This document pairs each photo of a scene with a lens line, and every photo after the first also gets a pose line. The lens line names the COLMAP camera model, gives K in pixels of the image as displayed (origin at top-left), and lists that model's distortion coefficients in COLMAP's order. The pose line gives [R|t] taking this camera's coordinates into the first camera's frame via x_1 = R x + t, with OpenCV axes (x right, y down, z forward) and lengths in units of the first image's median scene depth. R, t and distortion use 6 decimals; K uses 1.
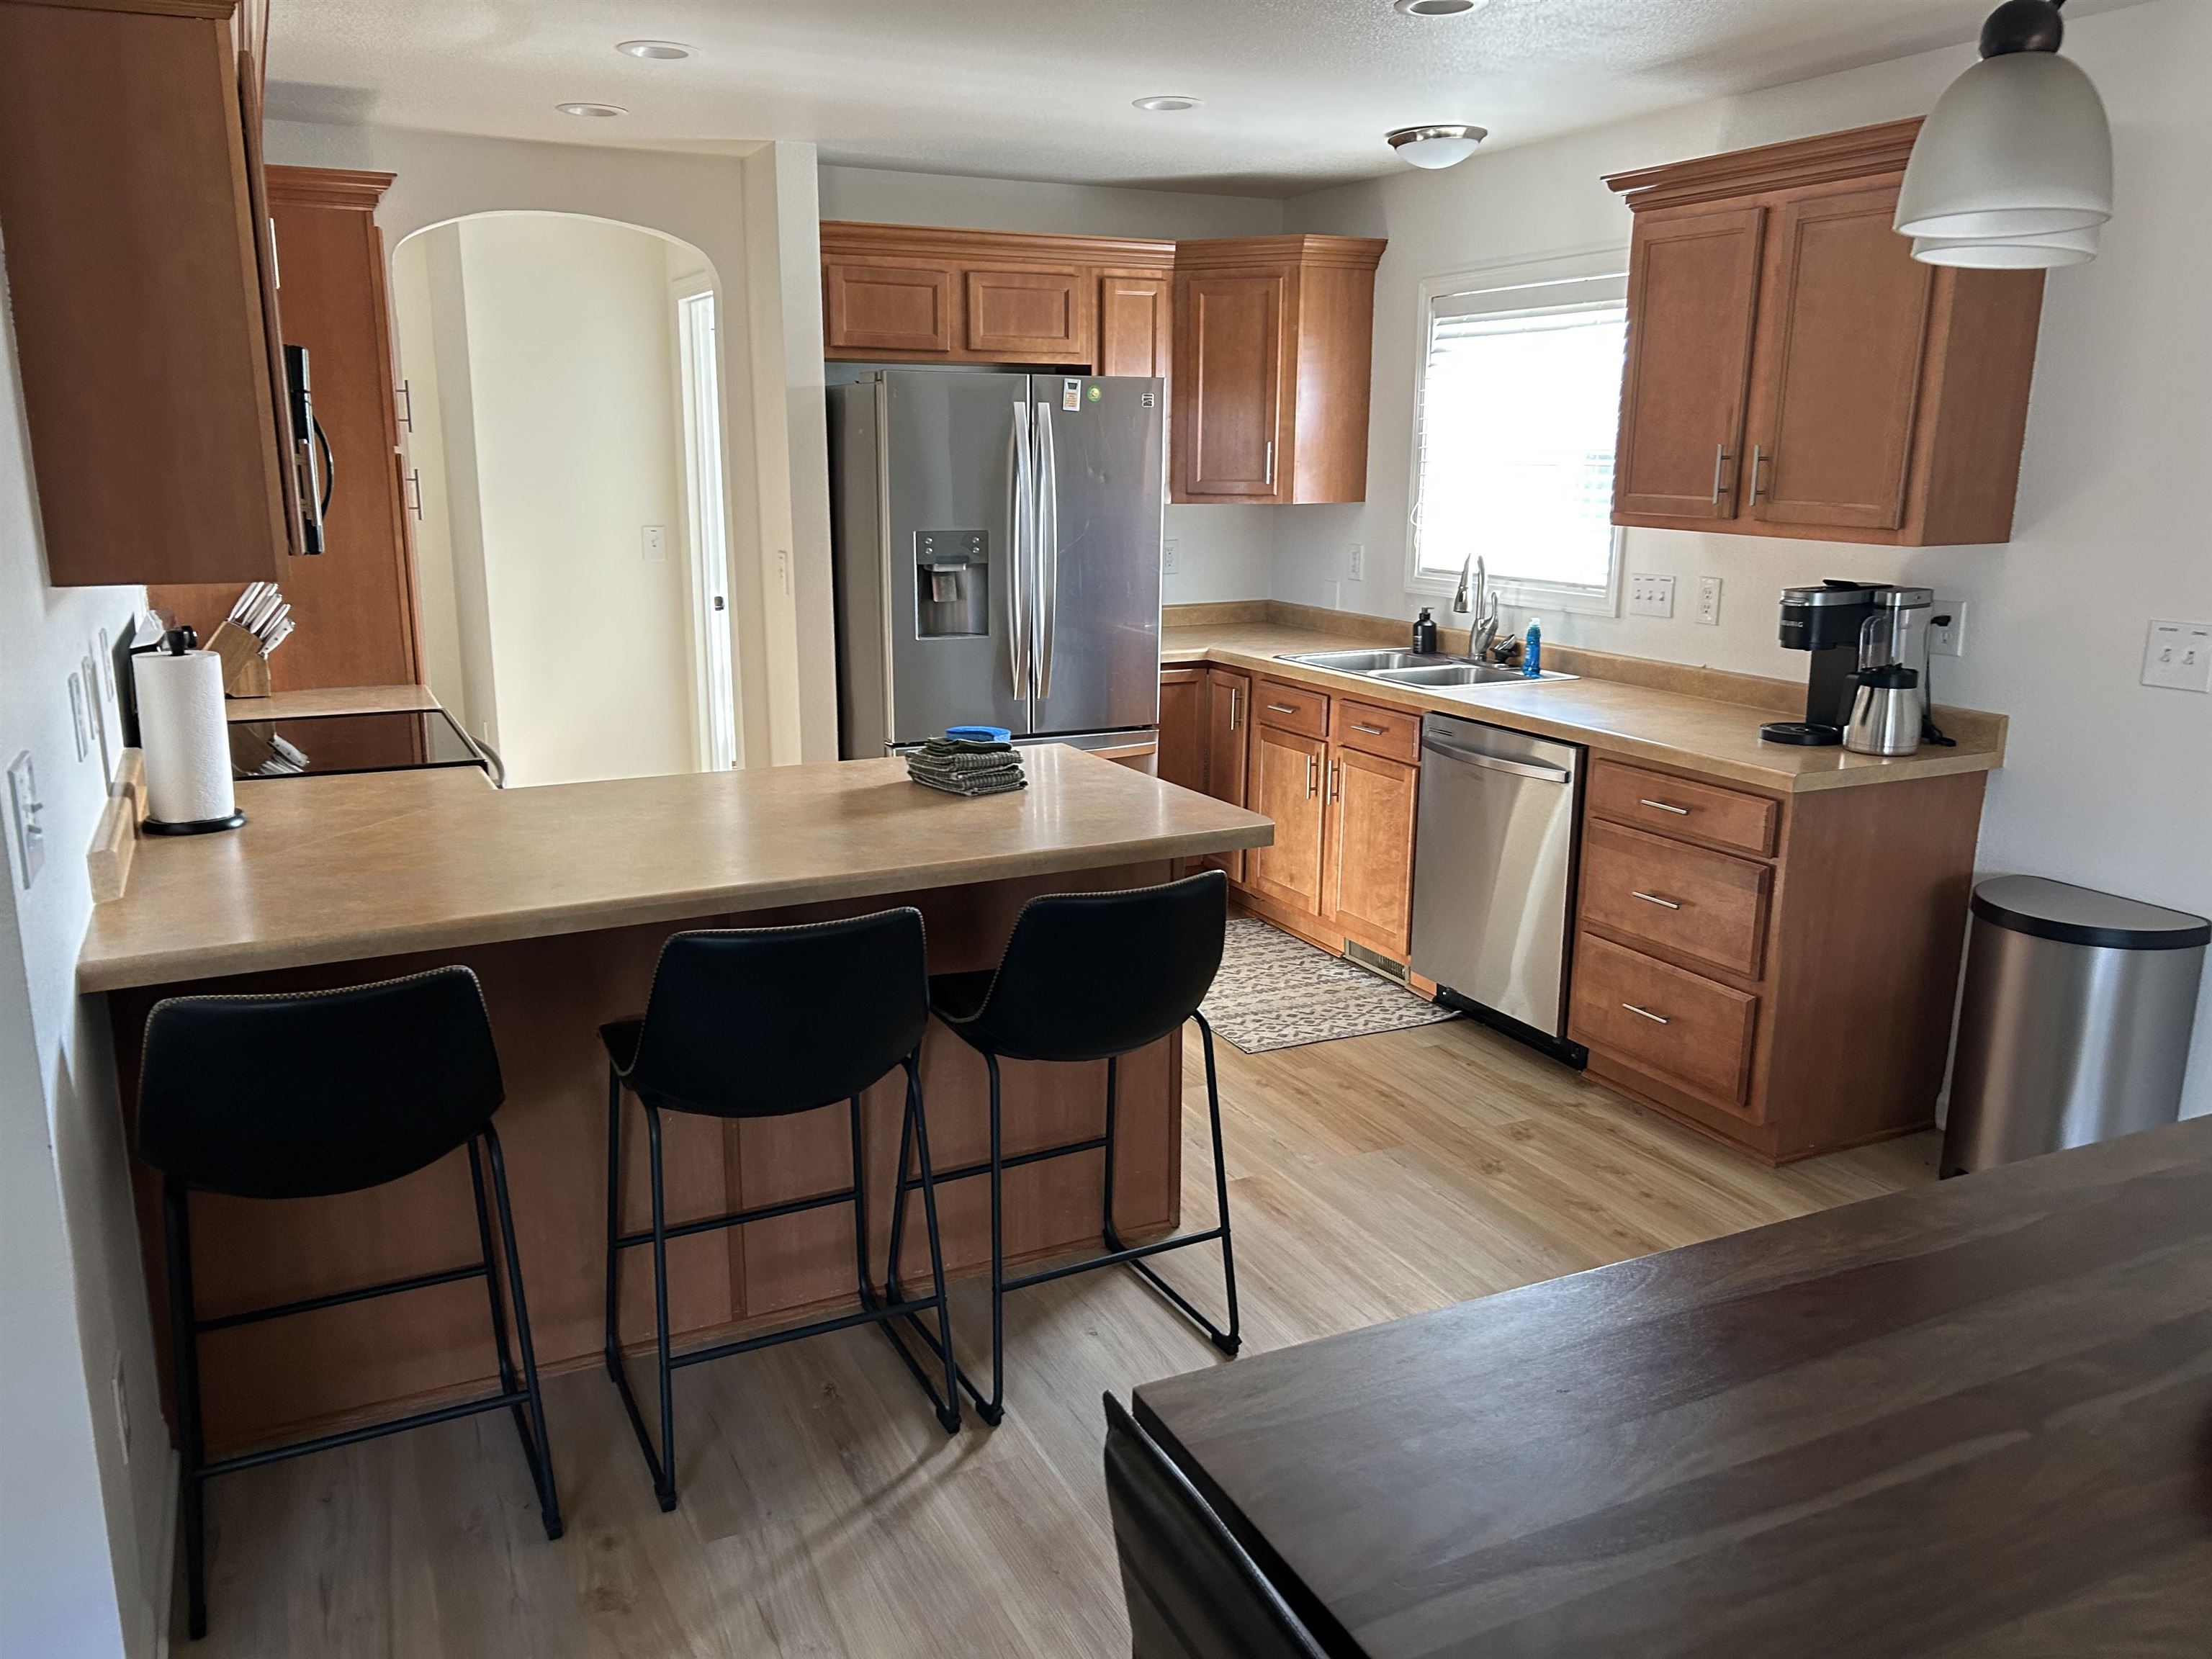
lens RADIAL K [[1675.0, 0, 1098.5], [0, 1675.0, 819.9], [0, 0, 1]] dist [0.037574, -0.042059]
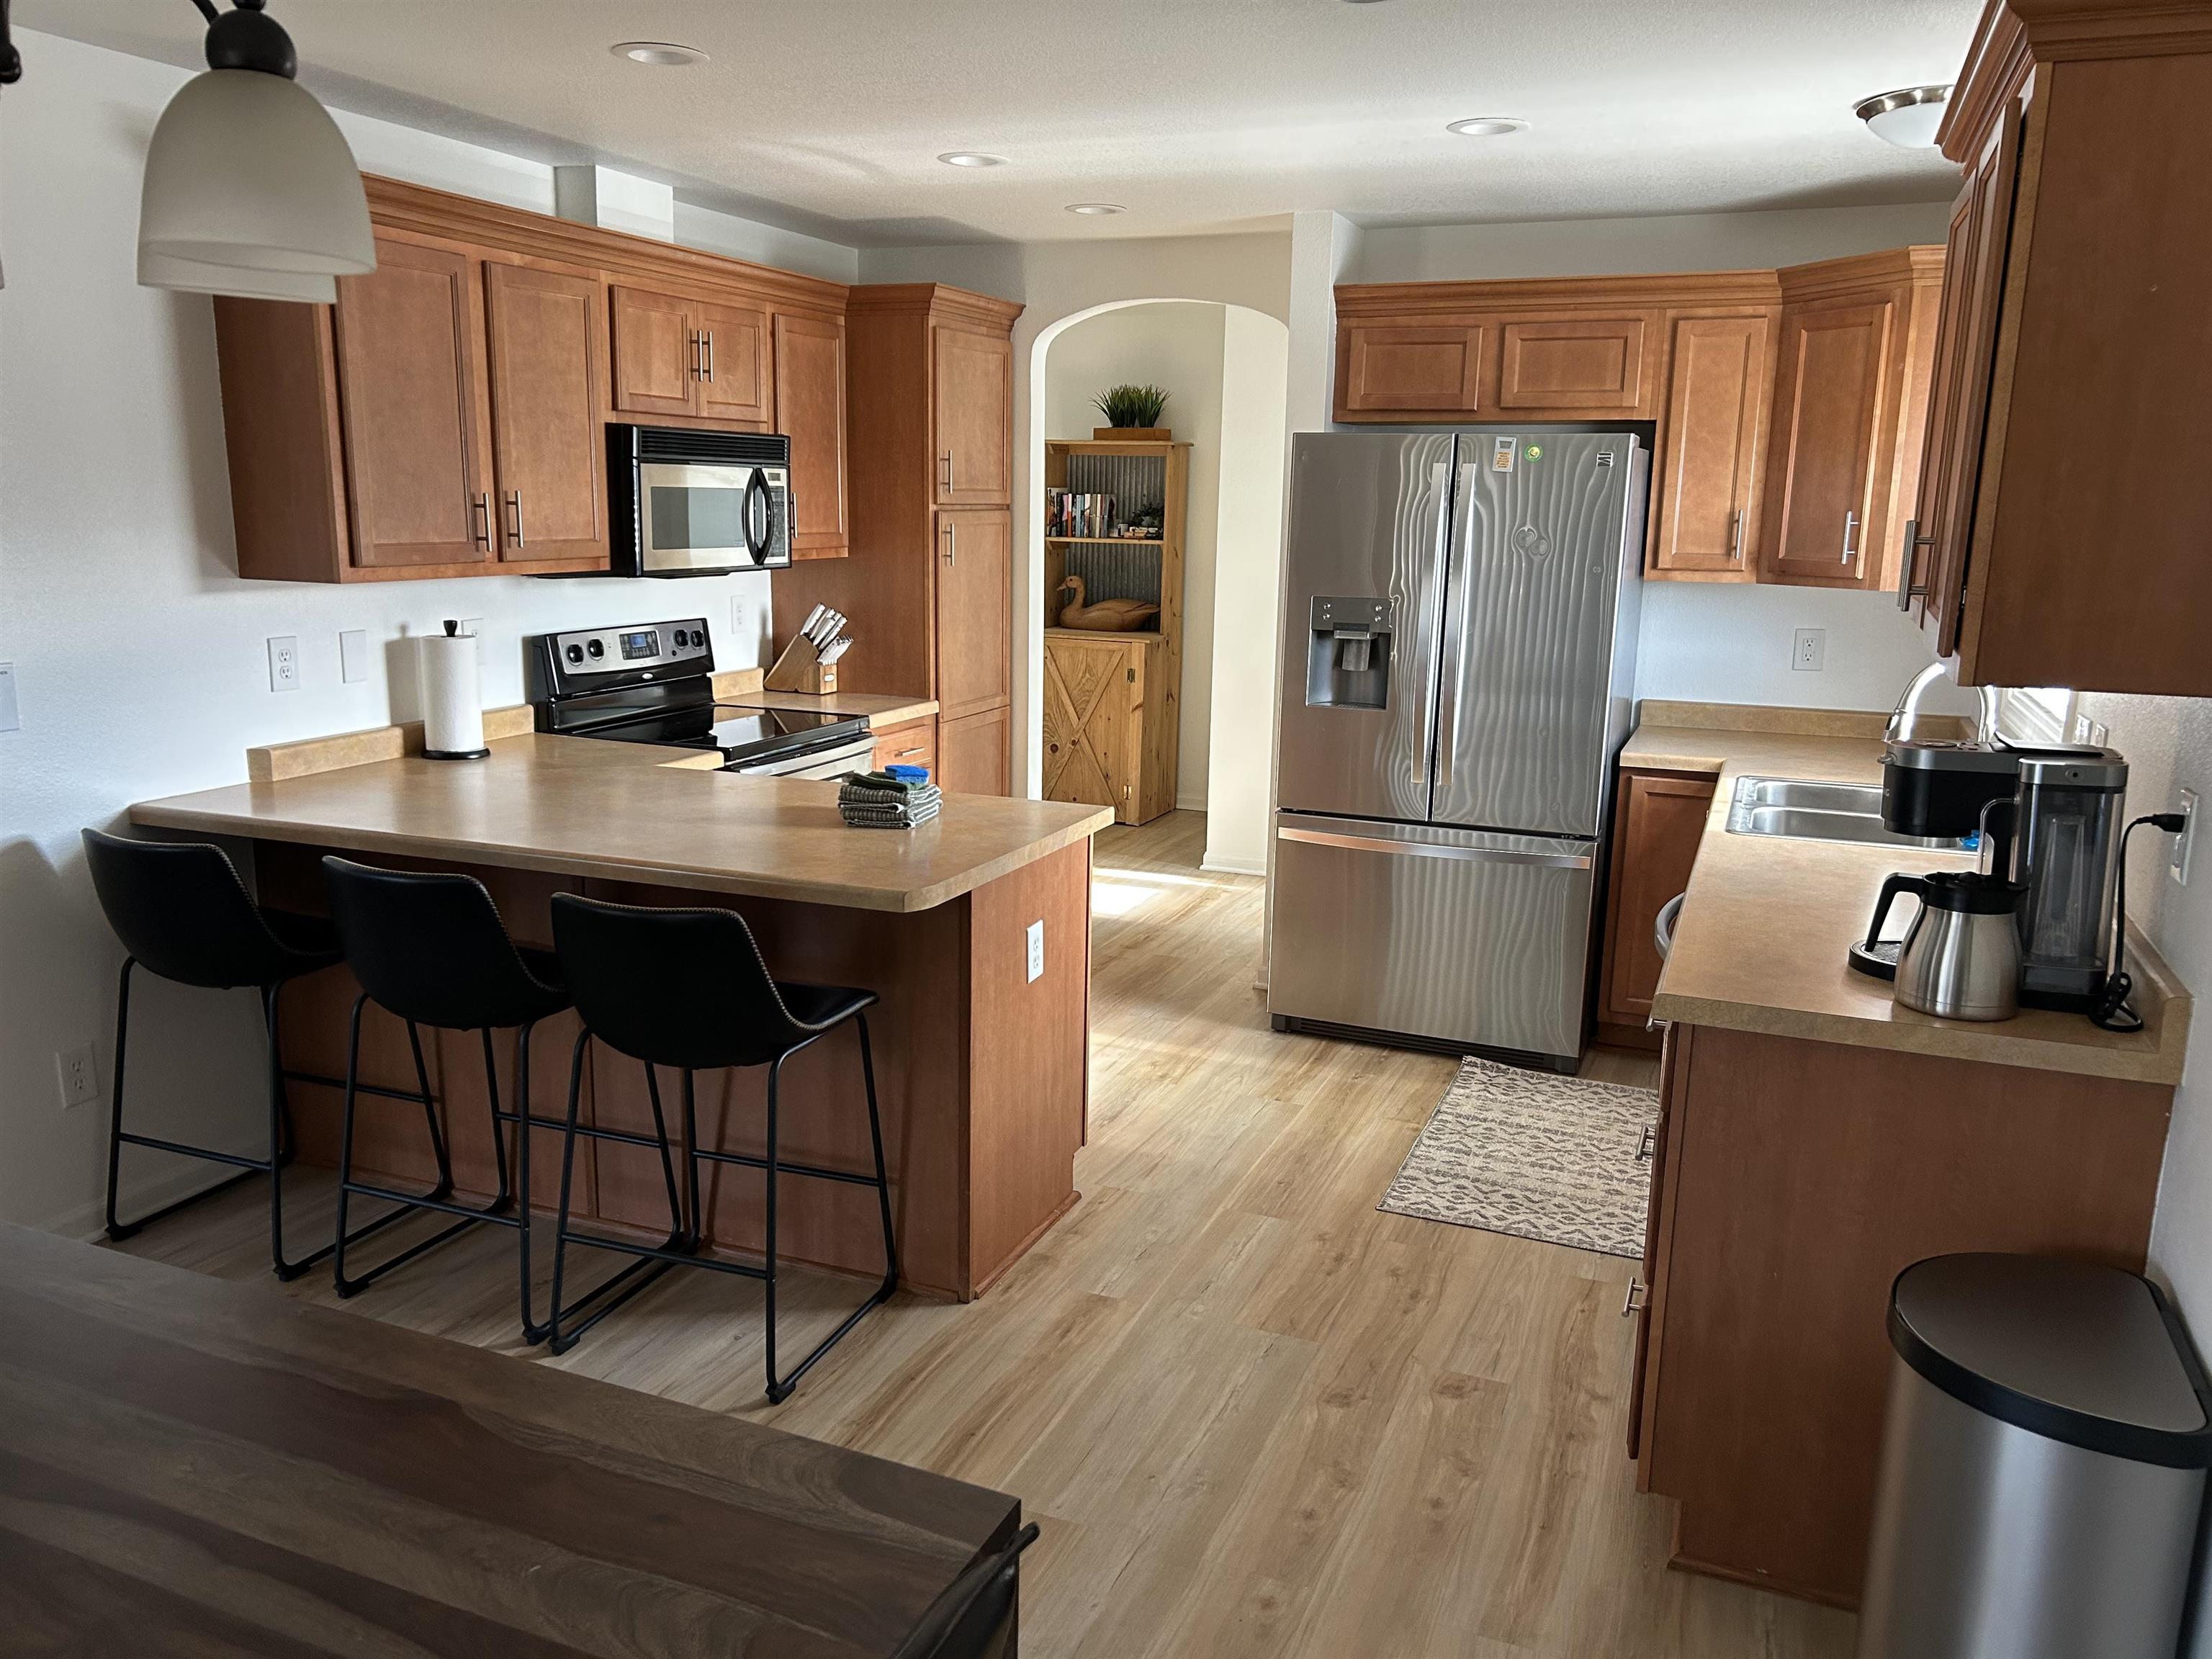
lens RADIAL K [[1675.0, 0, 1101.6], [0, 1675.0, 842.5], [0, 0, 1]] dist [0.037574, -0.042059]
pose [[0.660189, 0.159211, -0.734031, 0.554728], [-0.179657, 0.982381, 0.051493, -0.060499], [0.729297, 0.097878, 0.677161, 0.267813]]
